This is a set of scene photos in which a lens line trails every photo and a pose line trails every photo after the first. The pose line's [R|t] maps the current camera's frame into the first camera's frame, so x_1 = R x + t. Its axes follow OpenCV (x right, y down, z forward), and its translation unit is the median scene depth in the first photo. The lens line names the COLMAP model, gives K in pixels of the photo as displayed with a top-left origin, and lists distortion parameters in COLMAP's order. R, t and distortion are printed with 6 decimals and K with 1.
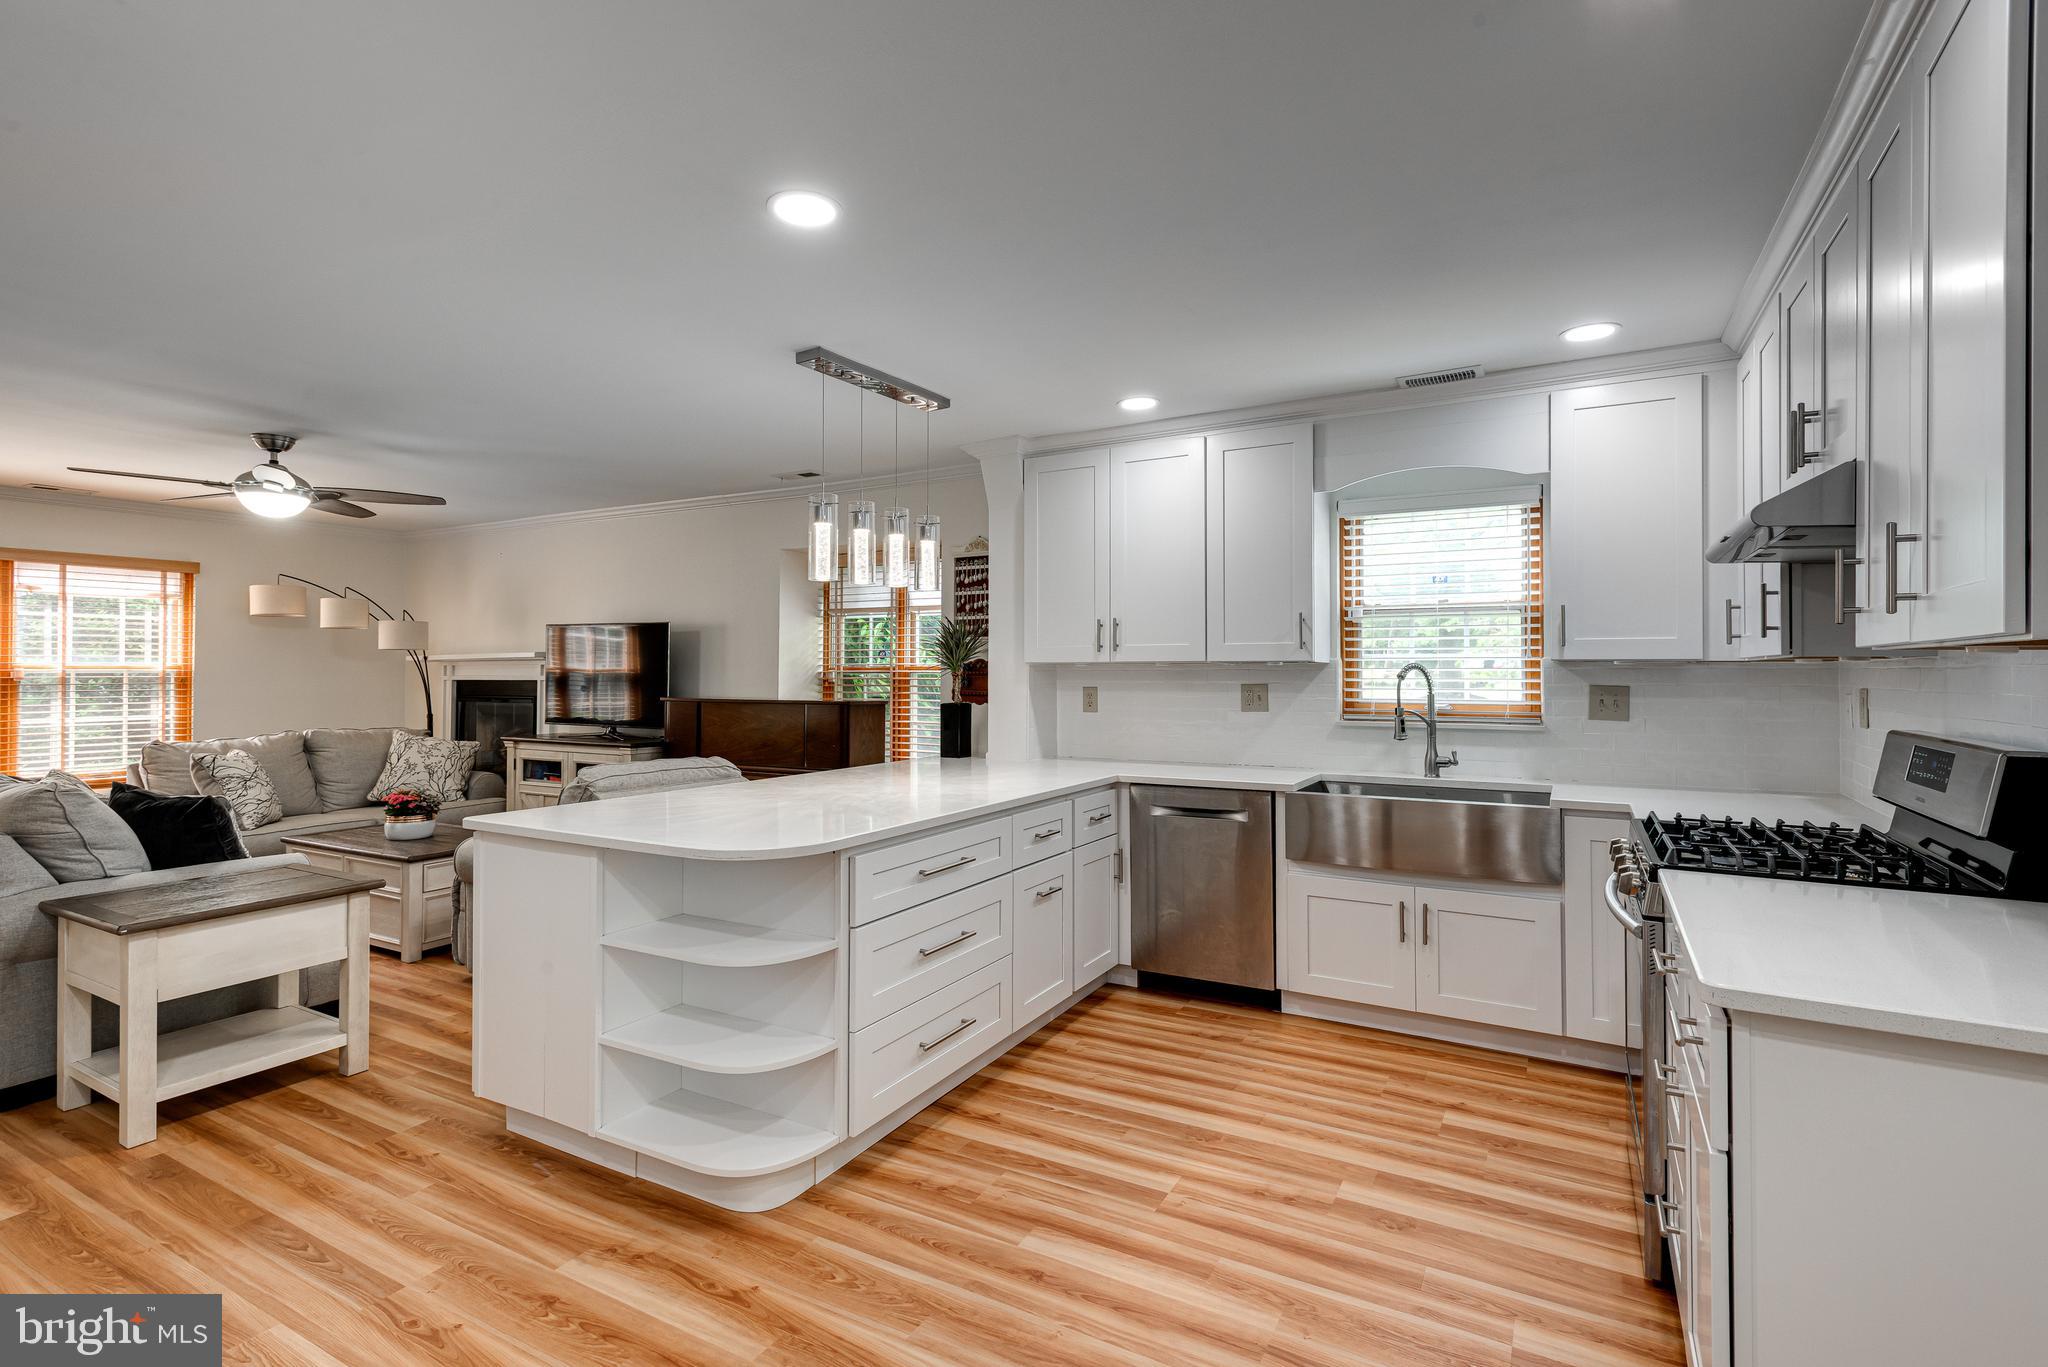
lens RADIAL K [[956.7, 0, 1030.3], [0, 956.7, 664.2], [0, 0, 1]] dist [0.025072, -0.007416]
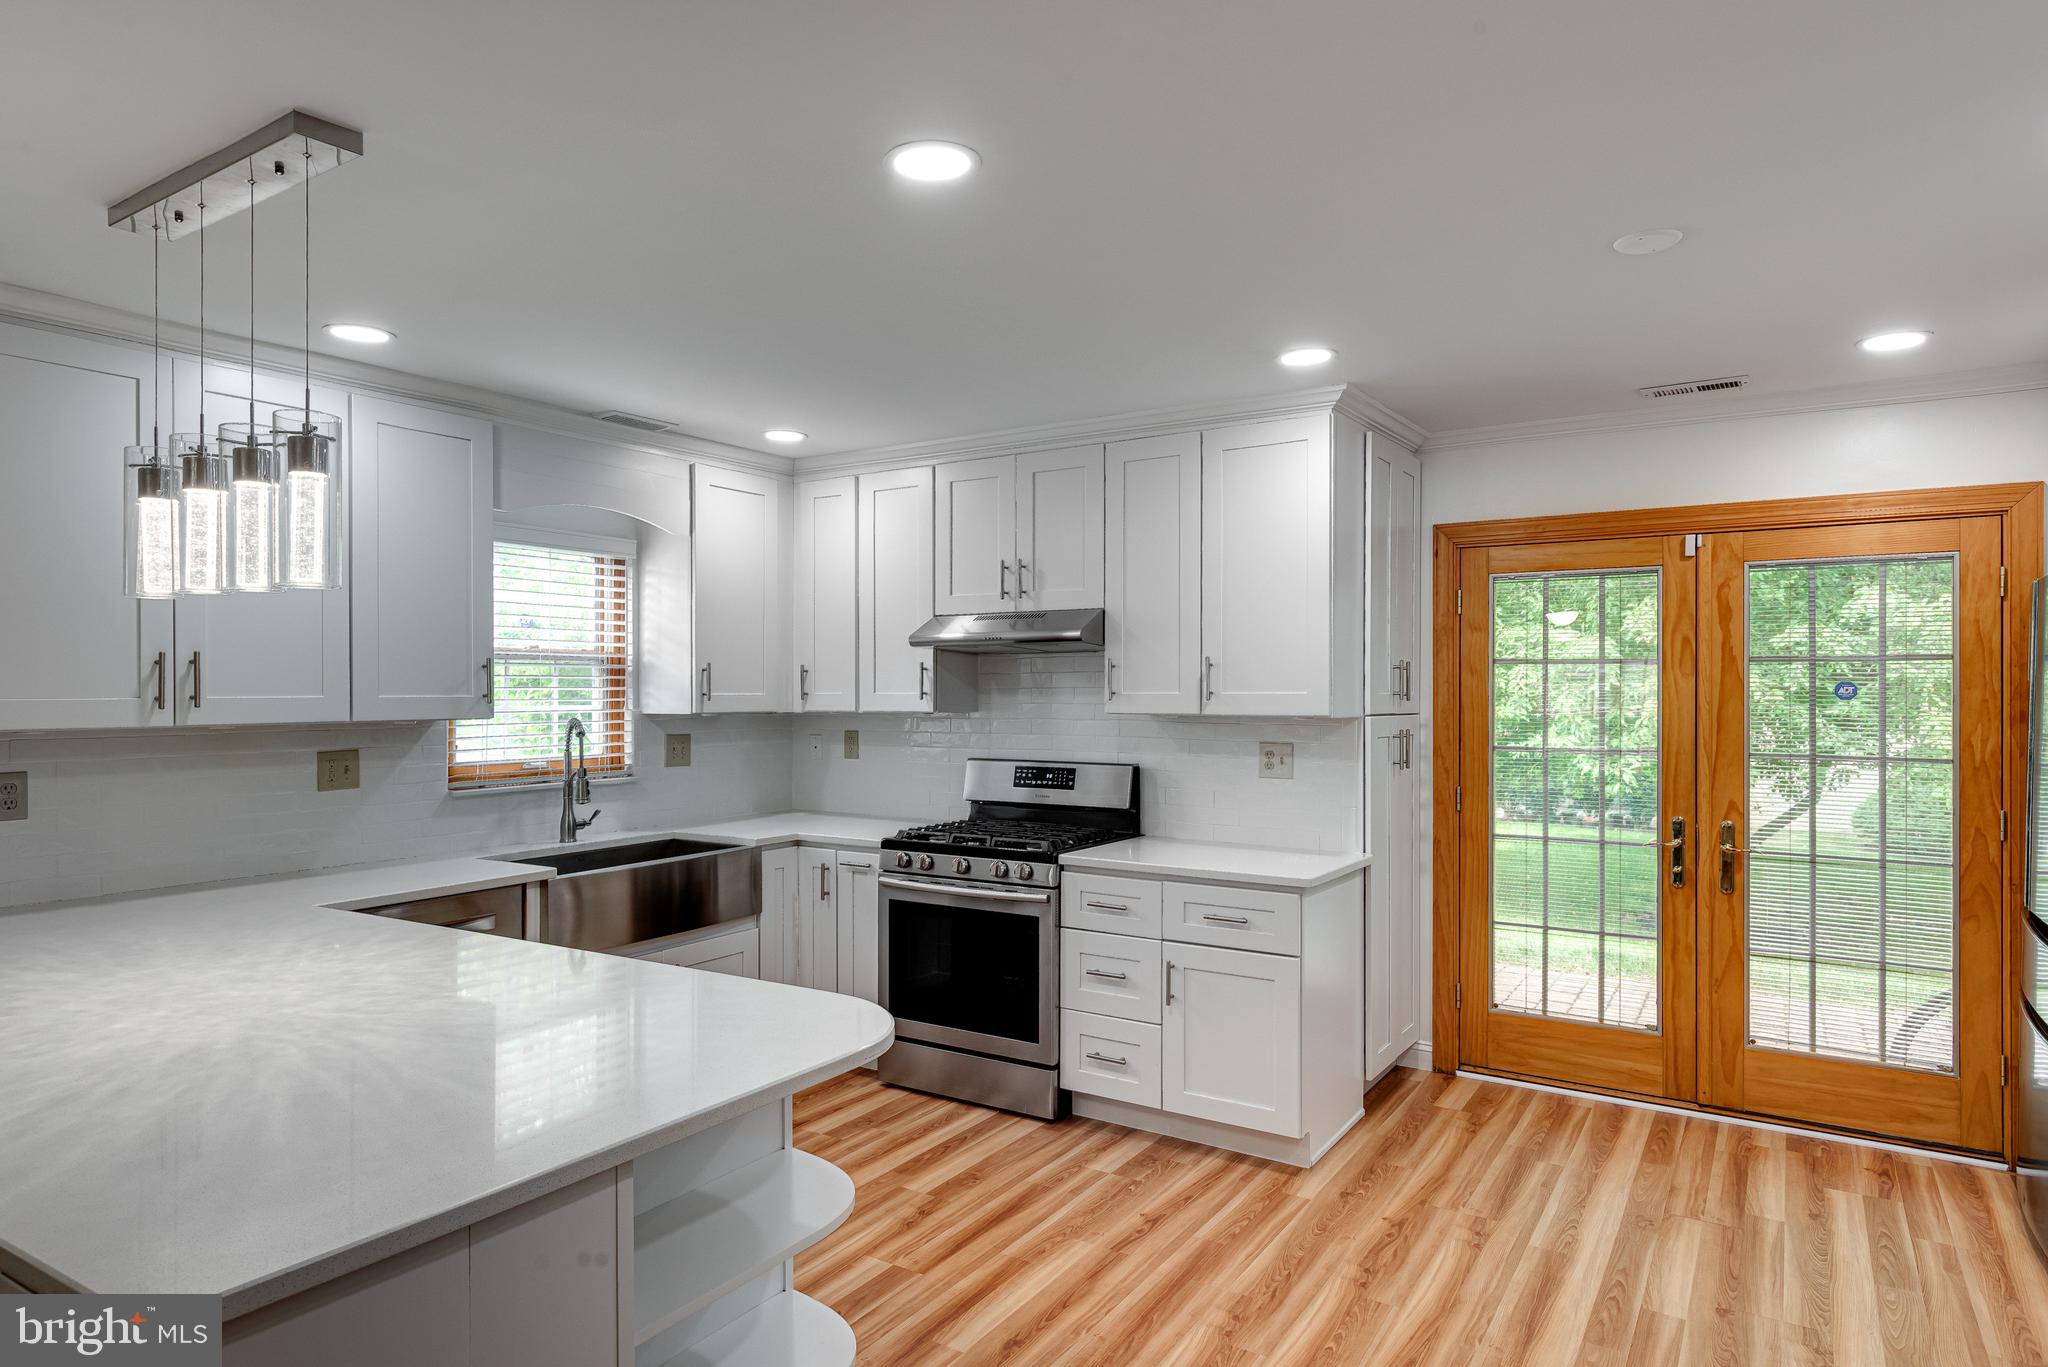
lens RADIAL K [[1198.3, 0, 991.8], [0, 1198.3, 690.8], [0, 0, 1]] dist [-0.002601, -0.001644]
pose [[0.081074, -0.003465, 0.996702, -0.681109], [-0.004055, 0.999985, 0.003806, -0.032440], [-0.996700, -0.004350, 0.081059, 0.502472]]
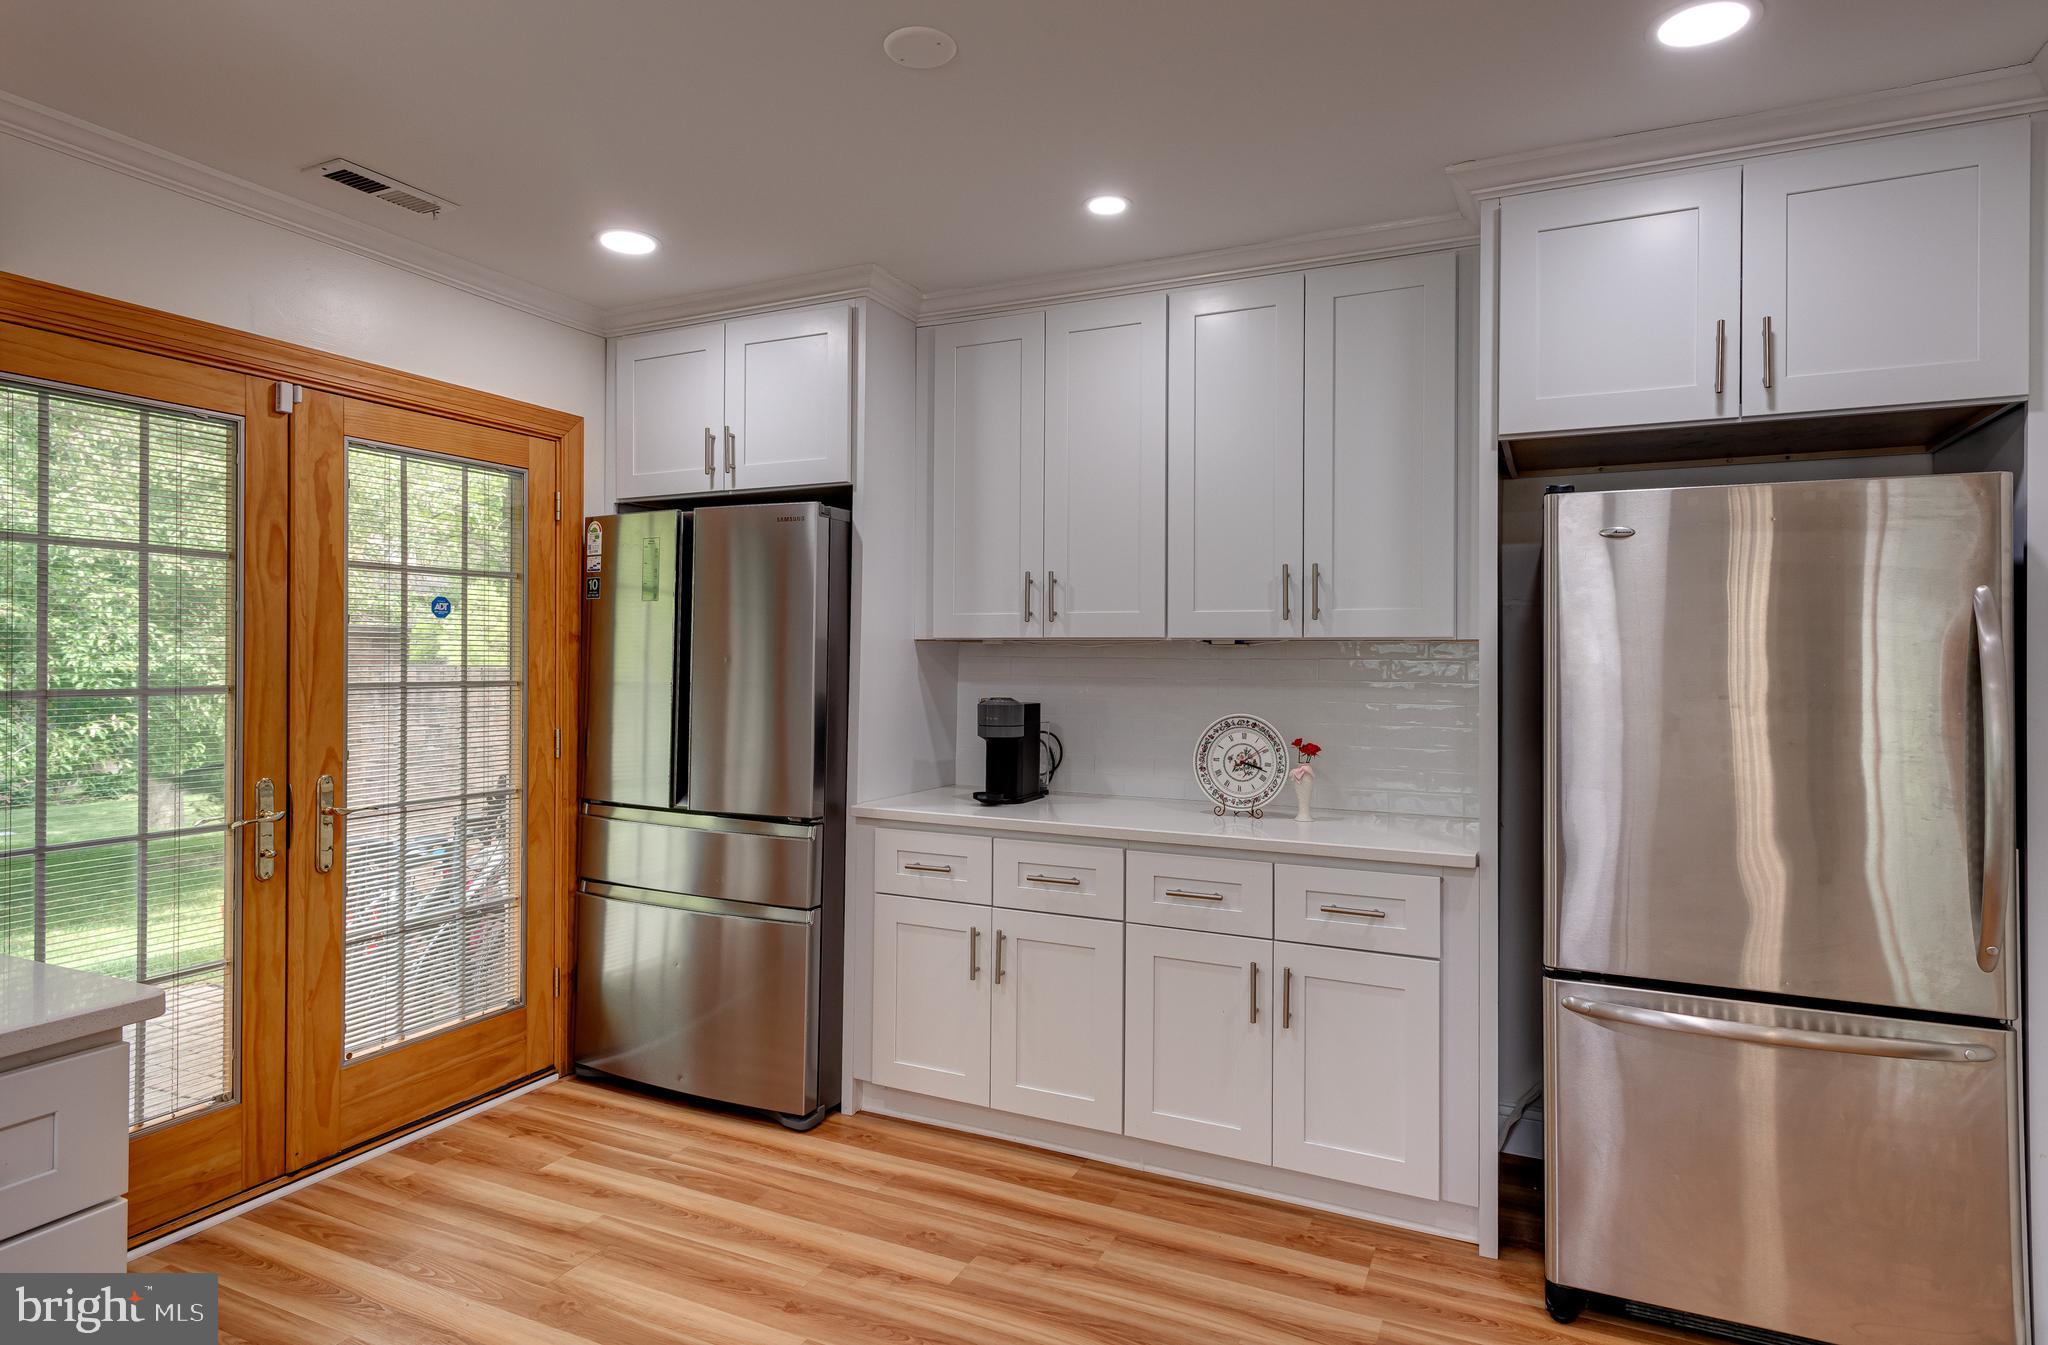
lens RADIAL K [[1131.0, 0, 1021.7], [0, 1131.0, 643.3], [0, 0, 1]] dist [0.002837, -0.002868]
pose [[-0.996148, -0.003531, -0.087614, -0.004056], [-0.002168, 0.999875, -0.015648, 0.005258], [0.087658, -0.015398, -0.996032, 0.719028]]
